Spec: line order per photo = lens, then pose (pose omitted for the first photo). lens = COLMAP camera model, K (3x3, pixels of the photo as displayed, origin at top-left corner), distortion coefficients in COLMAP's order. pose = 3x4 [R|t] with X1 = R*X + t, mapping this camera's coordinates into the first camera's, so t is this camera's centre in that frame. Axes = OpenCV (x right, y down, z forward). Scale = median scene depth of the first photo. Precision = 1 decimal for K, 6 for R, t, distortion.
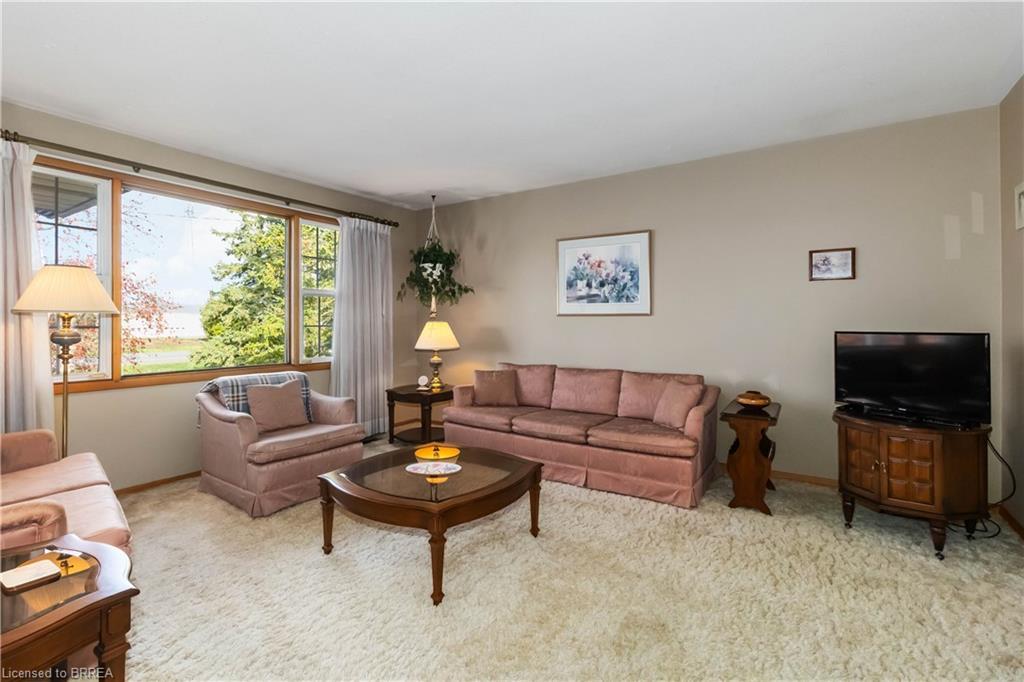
lens RADIAL K [[472.9, 0, 510.9], [0, 472.9, 319.8], [0, 0, 1]] dist [-0.000782, -0.000540]
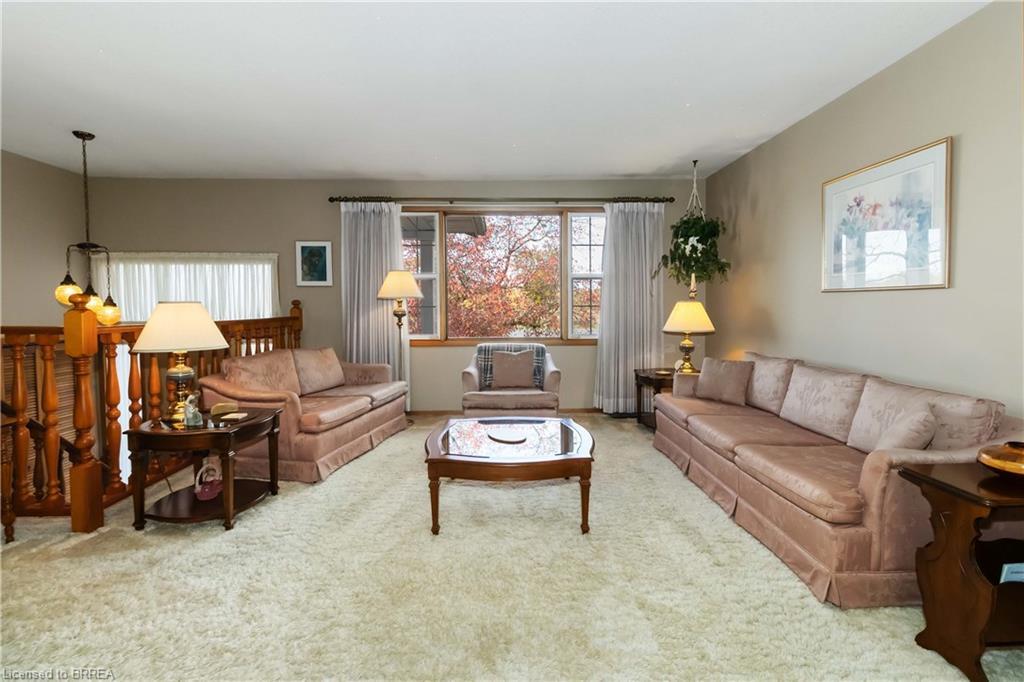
lens RADIAL K [[472.9, 0, 510.9], [0, 472.9, 319.8], [0, 0, 1]] dist [-0.000782, -0.000540]
pose [[0.574502, 0.023095, -0.818178, 0.426462], [0.010870, 0.999298, 0.035840, 0.003095], [0.818431, -0.029484, 0.573847, 0.217486]]
